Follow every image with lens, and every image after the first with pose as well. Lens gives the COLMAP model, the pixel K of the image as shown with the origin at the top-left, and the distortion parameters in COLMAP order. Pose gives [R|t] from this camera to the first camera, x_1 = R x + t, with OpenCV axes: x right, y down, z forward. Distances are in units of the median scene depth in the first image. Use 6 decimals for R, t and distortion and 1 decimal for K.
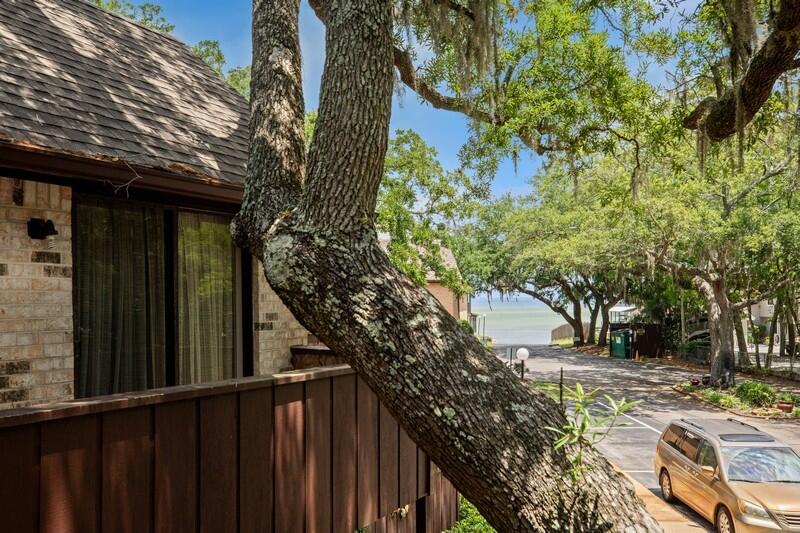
lens RADIAL K [[769.6, 0, 402.4], [0, 769.6, 268.5], [0, 0, 1]] dist [0.086321, 0.000000]
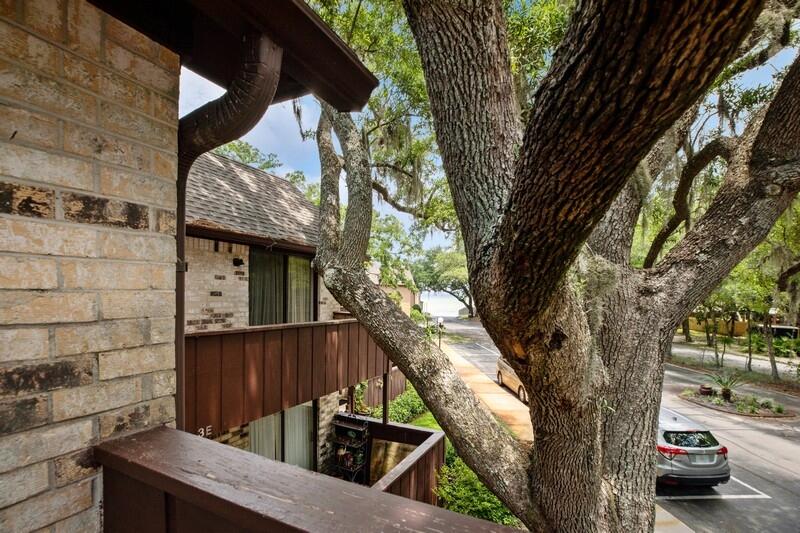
lens RADIAL K [[370.2, 0, 393.3], [0, 370.2, 289.4], [0, 0, 1]] dist [0.004585, 0.000183]
pose [[0.999576, 0.025008, 0.014909, 0.032241], [-0.025420, 0.999281, 0.028123, -0.007376], [-0.014195, -0.028490, 0.999493, -0.210913]]
